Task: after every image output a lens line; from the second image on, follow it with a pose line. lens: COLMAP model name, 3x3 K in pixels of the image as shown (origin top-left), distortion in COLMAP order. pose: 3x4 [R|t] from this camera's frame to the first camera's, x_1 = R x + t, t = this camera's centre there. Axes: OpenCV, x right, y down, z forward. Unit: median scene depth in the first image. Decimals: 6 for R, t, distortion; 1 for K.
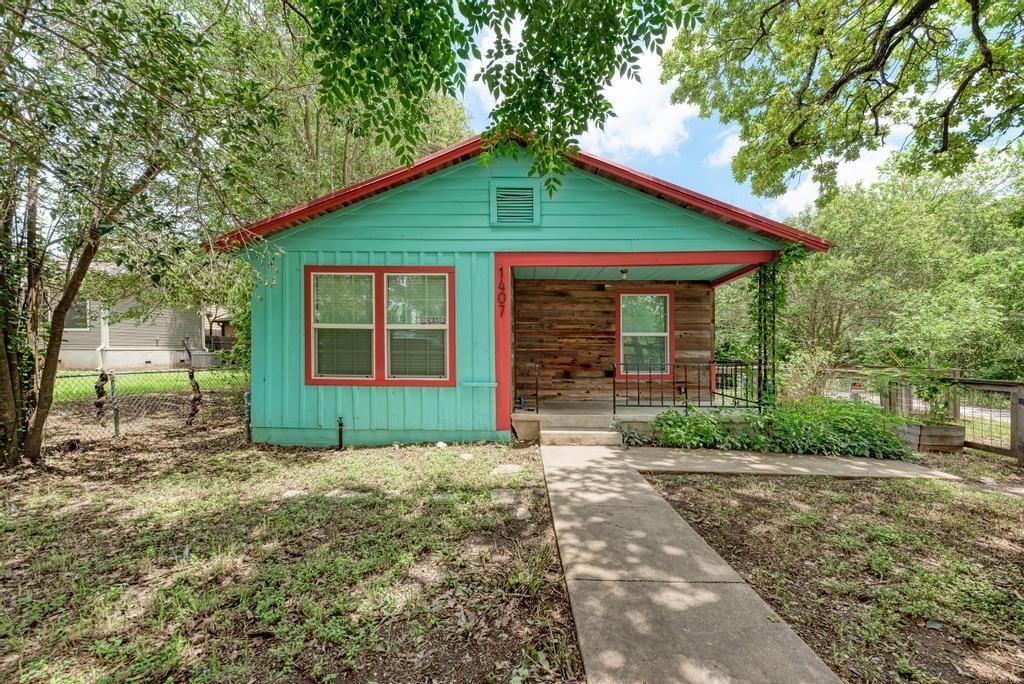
lens RADIAL K [[373.2, 0, 516.7], [0, 373.2, 347.4], [0, 0, 1]] dist [0.001028, 0.000071]
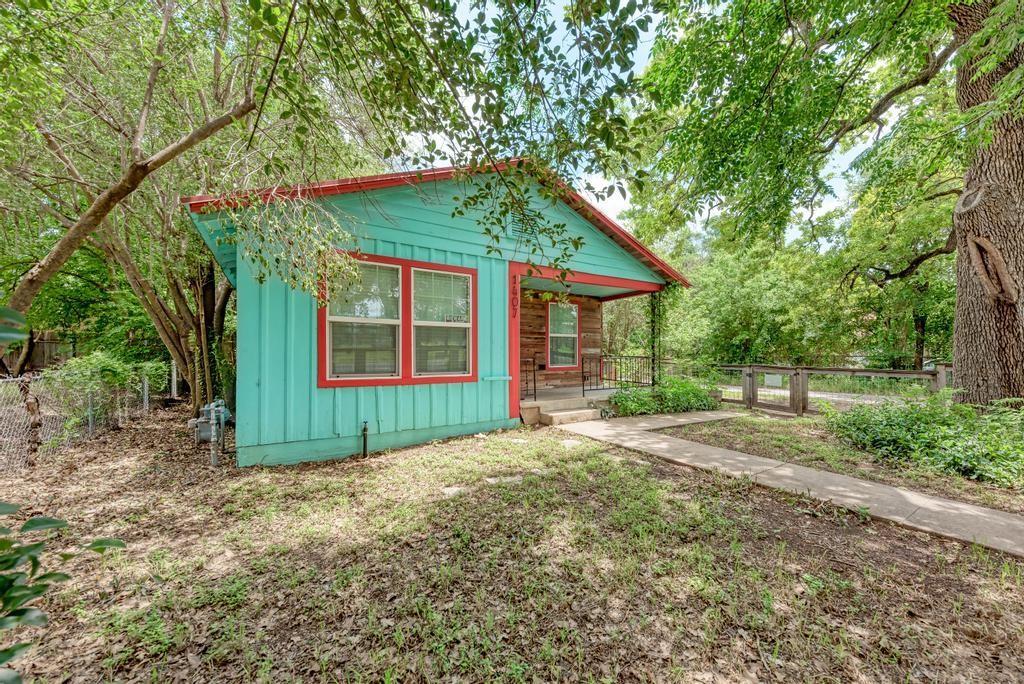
lens RADIAL K [[373.2, 0, 516.7], [0, 373.2, 347.4], [0, 0, 1]] dist [0.001028, 0.000071]
pose [[0.831471, 0.003212, 0.555560, -0.664316], [-0.007920, 0.999950, 0.006072, -0.000374], [-0.555512, -0.009449, 0.831455, 0.046897]]
